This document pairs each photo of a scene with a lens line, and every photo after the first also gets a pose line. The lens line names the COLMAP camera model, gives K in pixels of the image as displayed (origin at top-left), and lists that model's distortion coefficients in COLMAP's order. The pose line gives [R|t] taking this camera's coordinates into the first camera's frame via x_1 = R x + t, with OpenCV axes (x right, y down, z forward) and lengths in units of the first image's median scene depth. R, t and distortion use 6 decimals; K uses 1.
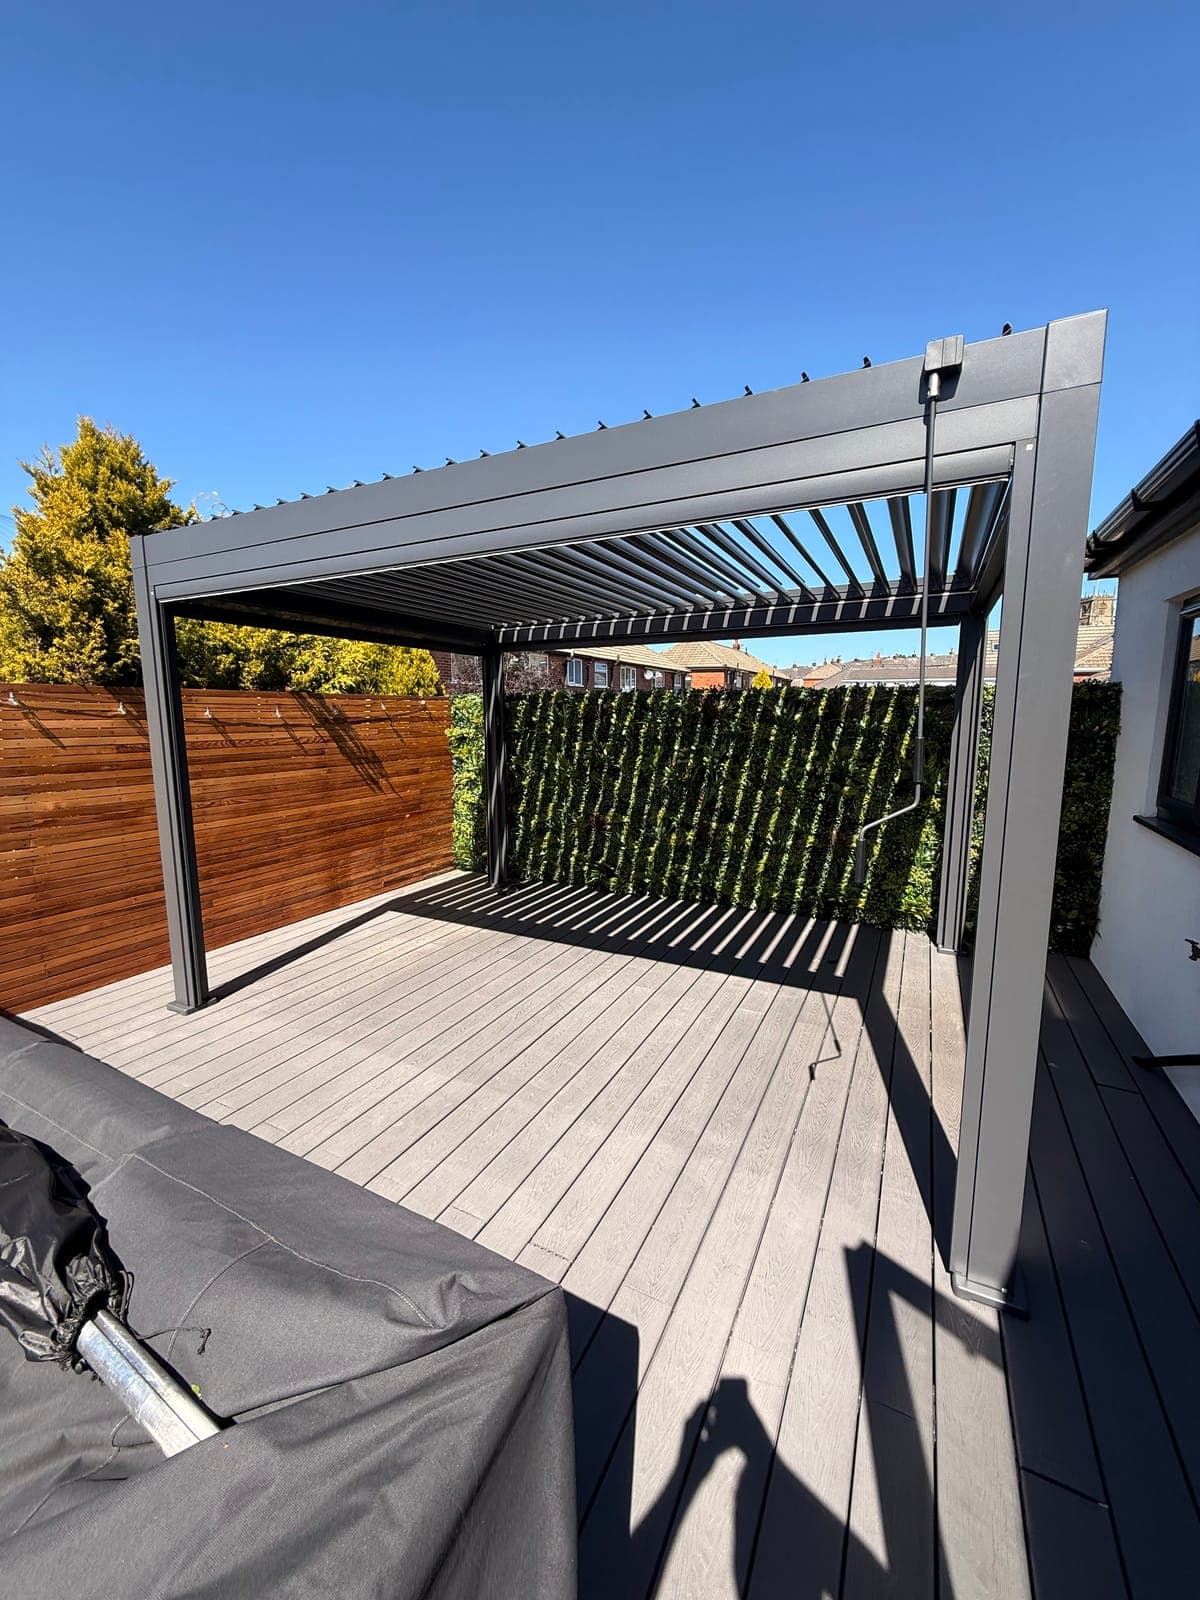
lens RADIAL K [[635.4, 0, 600.0], [0, 635.4, 800.0], [0, 0, 1]] dist [-0.000208, -0.000005]
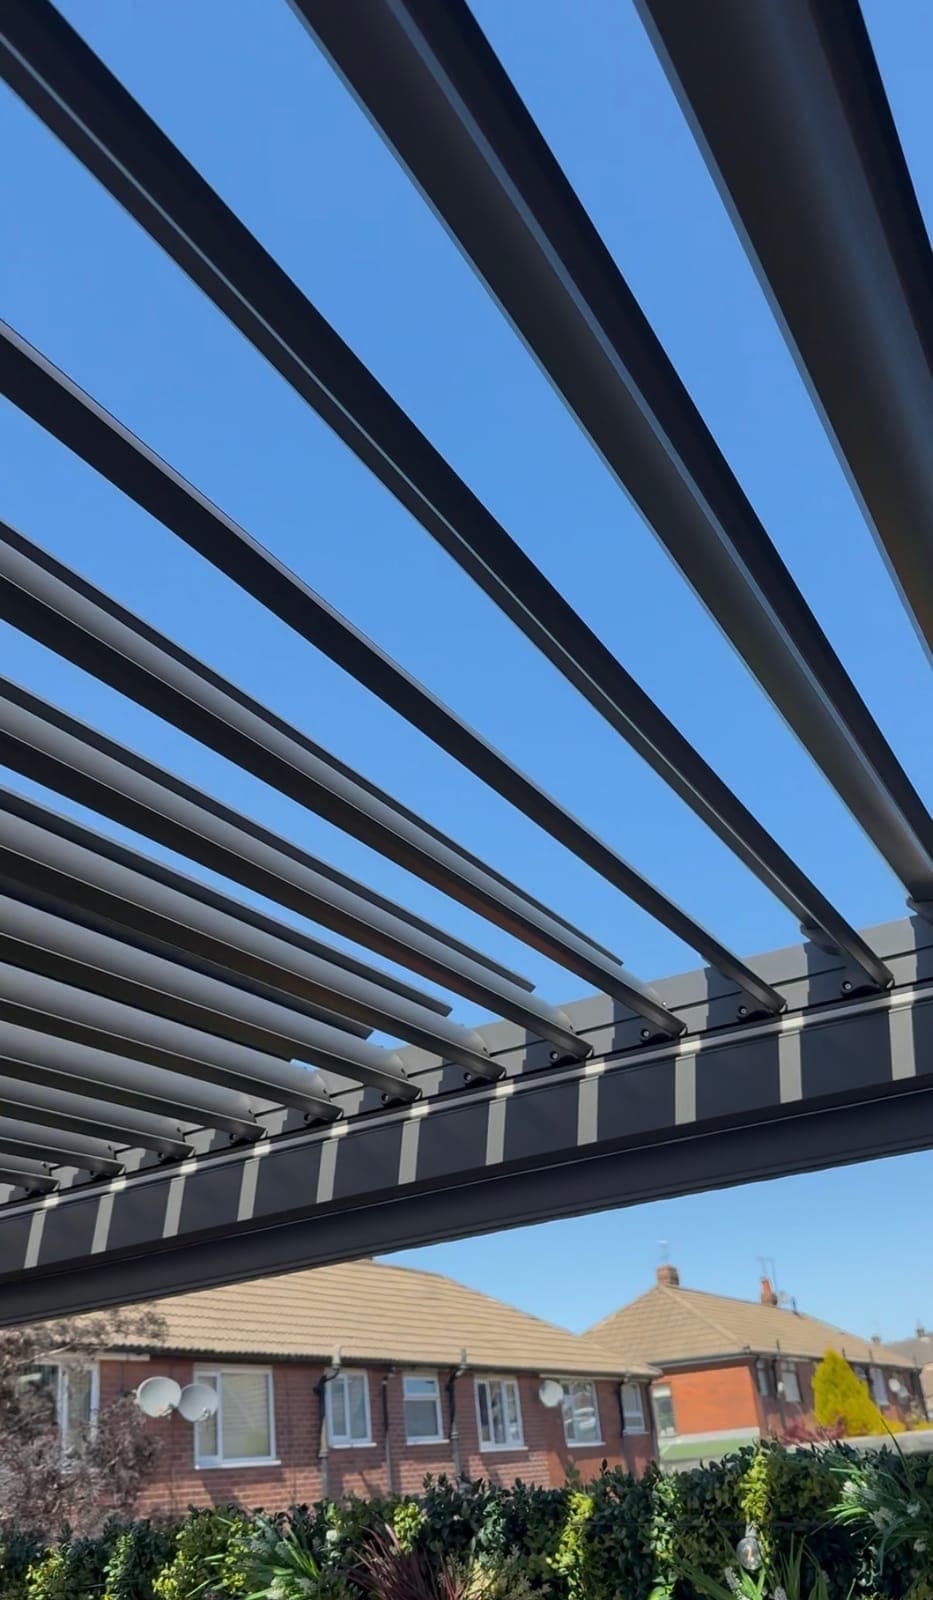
lens RADIAL K [[1413.8, 0, 466.5], [0, 1413.8, 800.0], [0, 0, 1]] dist [0.001518, -0.001154]
pose [[0.995524, -0.088949, 0.031934, 0.192611], [0.091534, 0.823378, -0.560062, -0.102477], [0.023523, 0.560478, 0.827835, 0.491519]]
